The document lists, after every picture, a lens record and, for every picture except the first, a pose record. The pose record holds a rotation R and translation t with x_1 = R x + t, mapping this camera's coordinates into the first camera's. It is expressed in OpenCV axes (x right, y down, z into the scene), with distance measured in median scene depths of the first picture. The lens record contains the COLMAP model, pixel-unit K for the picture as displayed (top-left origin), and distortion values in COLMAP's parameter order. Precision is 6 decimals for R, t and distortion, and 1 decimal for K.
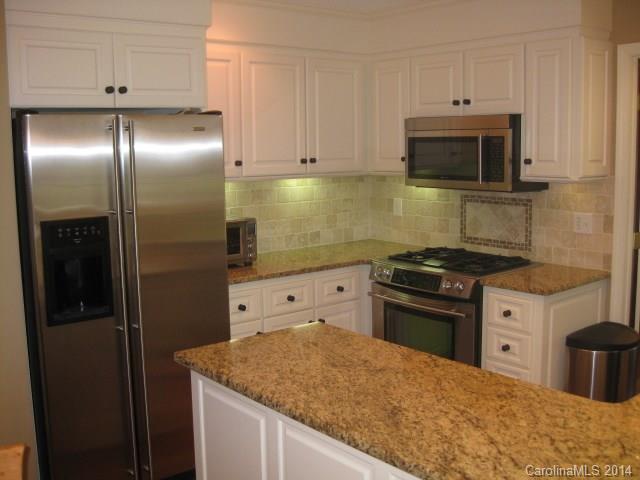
lens RADIAL K [[708.9, 0, 319.7], [0, 708.9, 238.2], [0, 0, 1]] dist [-0.125498, 0.000000]
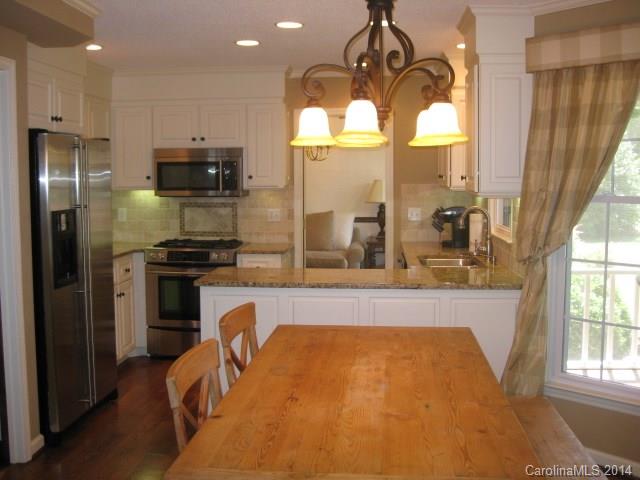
lens RADIAL K [[708.9, 0, 320.3], [0, 708.9, 240.0], [0, 0, 1]] dist [-0.125498, 0.000000]
pose [[0.702550, -0.050081, 0.709870, -0.677474], [0.087089, 0.996073, -0.015918, 0.067485], [-0.706285, 0.073005, 0.704153, -0.229655]]
